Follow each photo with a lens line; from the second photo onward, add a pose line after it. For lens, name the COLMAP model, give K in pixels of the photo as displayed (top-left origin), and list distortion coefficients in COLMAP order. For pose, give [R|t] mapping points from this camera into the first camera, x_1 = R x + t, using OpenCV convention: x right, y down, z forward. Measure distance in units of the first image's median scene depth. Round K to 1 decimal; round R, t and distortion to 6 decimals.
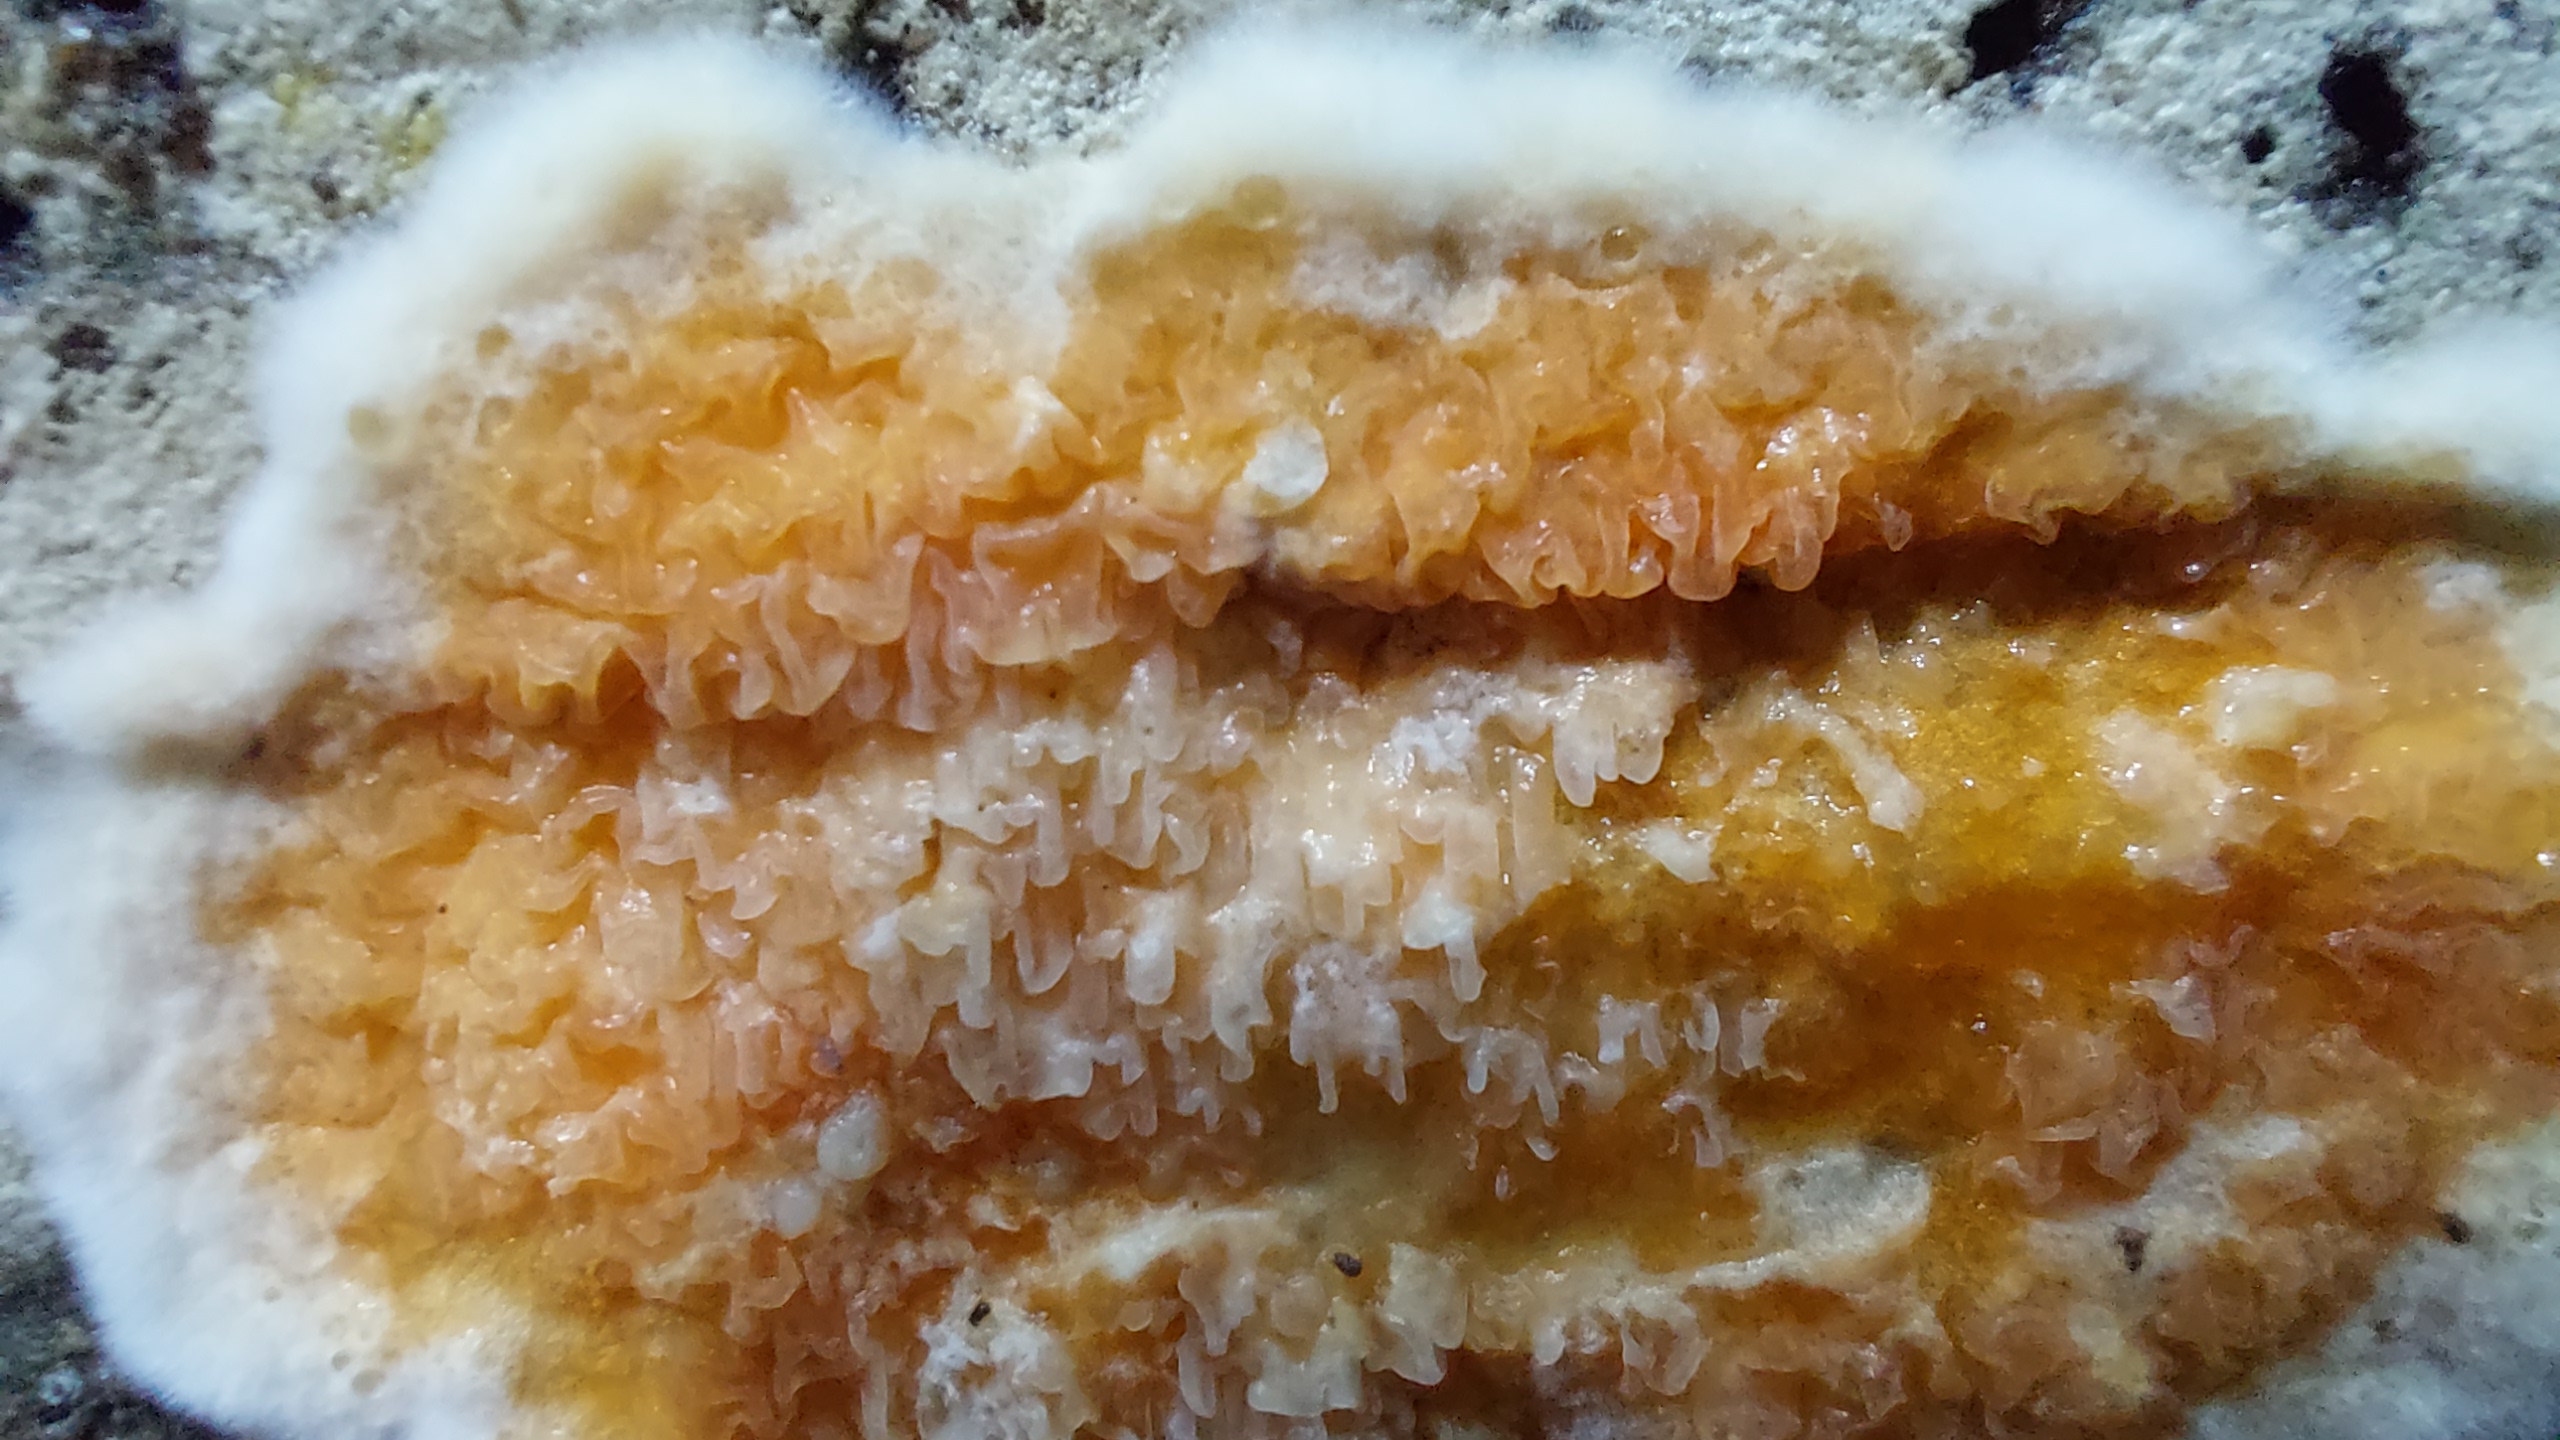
lens RADIAL K [[1996.4, 0, 1280.0], [0, 1996.4, 720.0], [0, 0, 1]] dist [-0.103059, 0.161115]
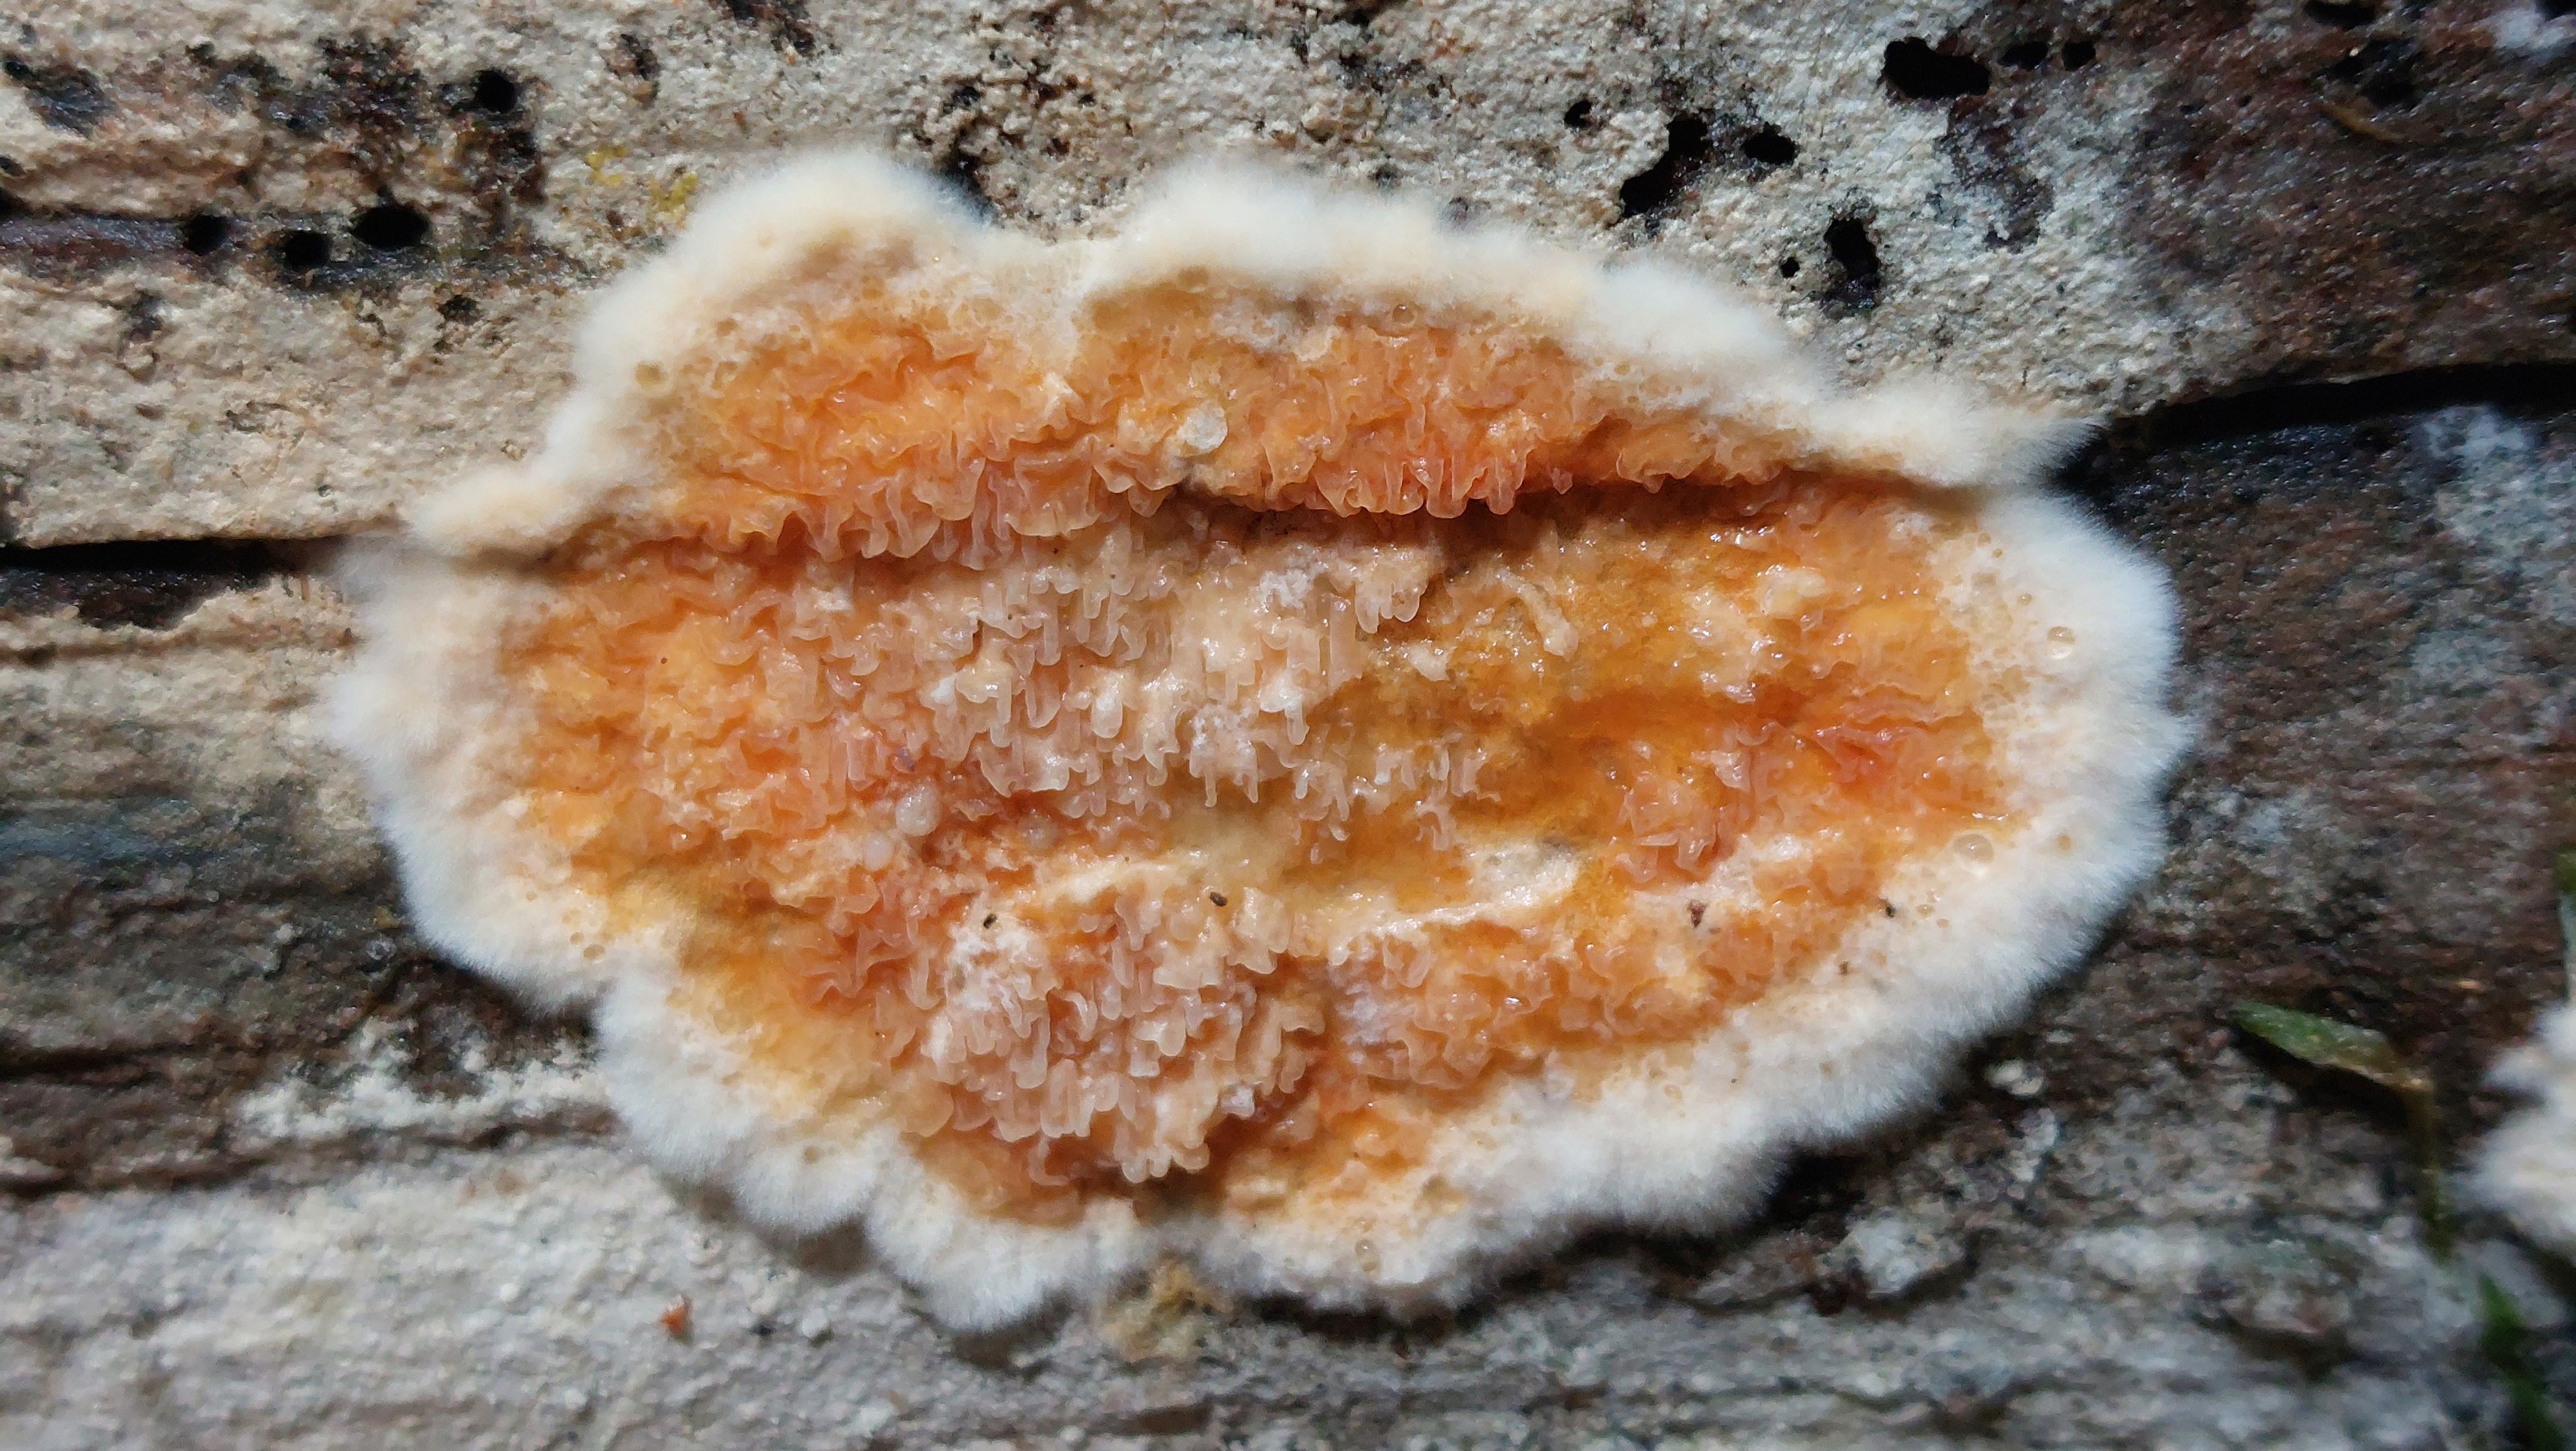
lens RADIAL K [[1705.5, 0, 1288.0], [0, 1705.5, 725.5], [0, 0, 1]] dist [0.042824, -0.001483]
pose [[0.996996, 0.046126, 0.062219, -0.003024], [-0.054416, 0.988810, 0.138901, -0.079908], [-0.055116, -0.141869, 0.988350, -0.454129]]
